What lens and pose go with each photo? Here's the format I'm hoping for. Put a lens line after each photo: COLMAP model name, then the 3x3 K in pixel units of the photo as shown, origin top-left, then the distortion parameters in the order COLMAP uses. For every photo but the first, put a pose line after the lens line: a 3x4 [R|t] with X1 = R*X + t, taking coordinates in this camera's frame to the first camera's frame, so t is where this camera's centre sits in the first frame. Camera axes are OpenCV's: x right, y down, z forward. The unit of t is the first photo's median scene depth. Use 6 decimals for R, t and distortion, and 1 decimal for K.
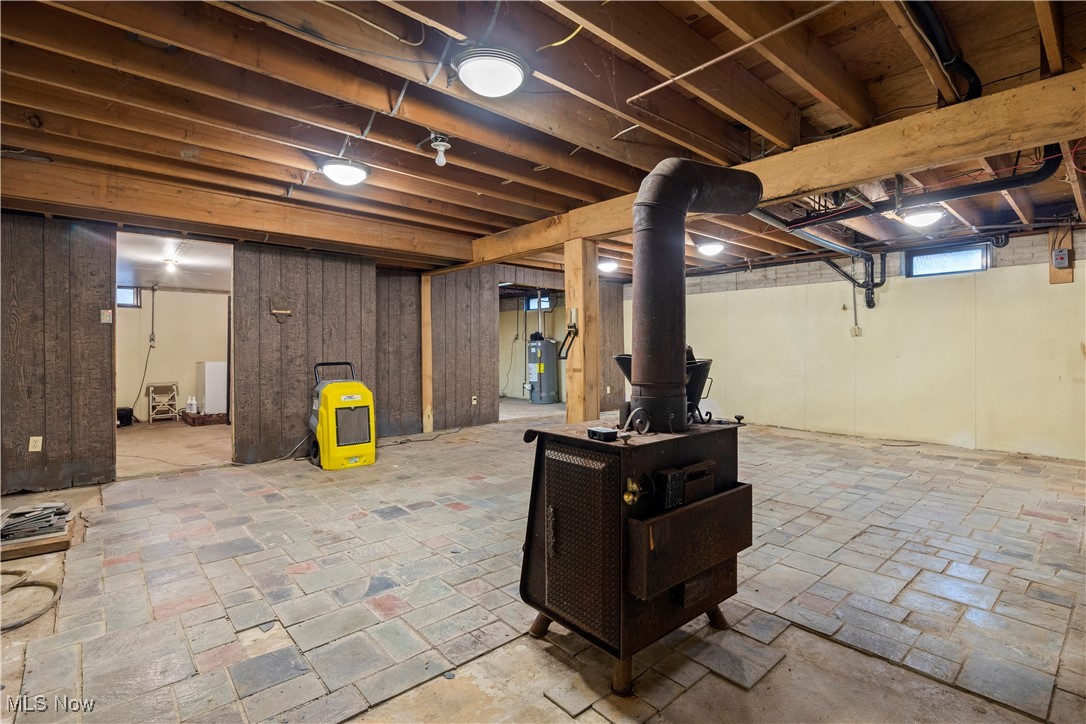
lens RADIAL K [[522.4, 0, 541.5], [0, 522.4, 354.0], [0, 0, 1]] dist [-0.002190, -0.000186]
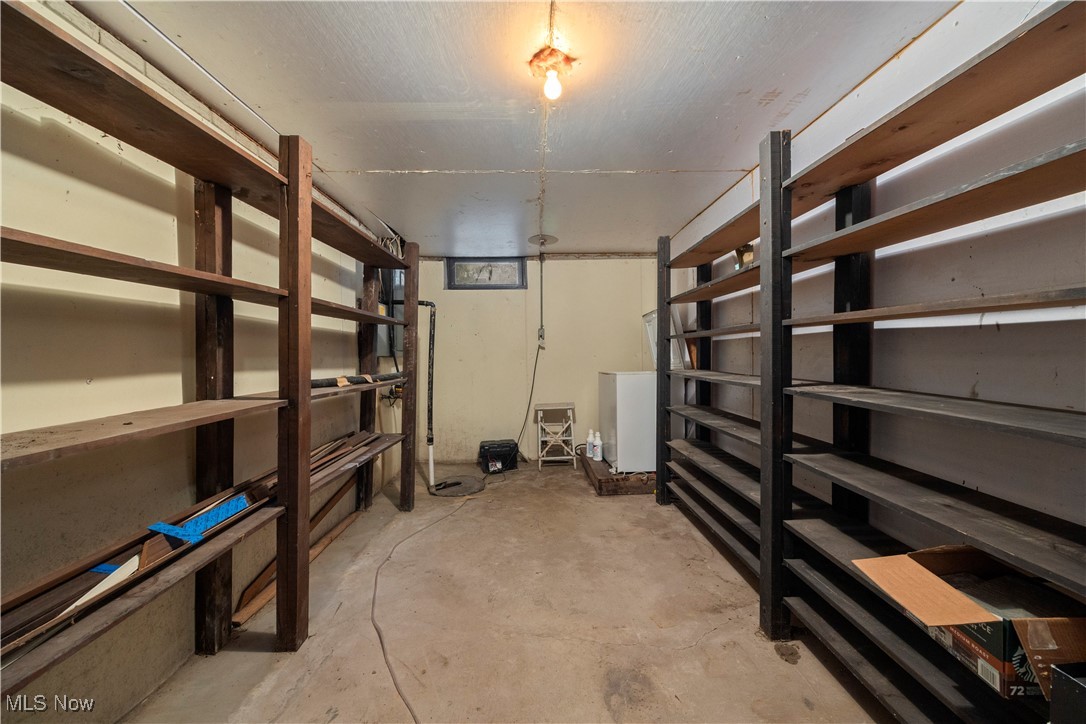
lens RADIAL K [[455.6, 0, 543.0], [0, 455.6, 363.0], [0, 0, 1]] dist [-0.000018, 0.000000]
pose [[0.778385, -0.006768, -0.627751, -0.394651], [0.008589, 0.999963, -0.000132, 0.005035], [0.627729, -0.005289, 0.778414, 0.567849]]
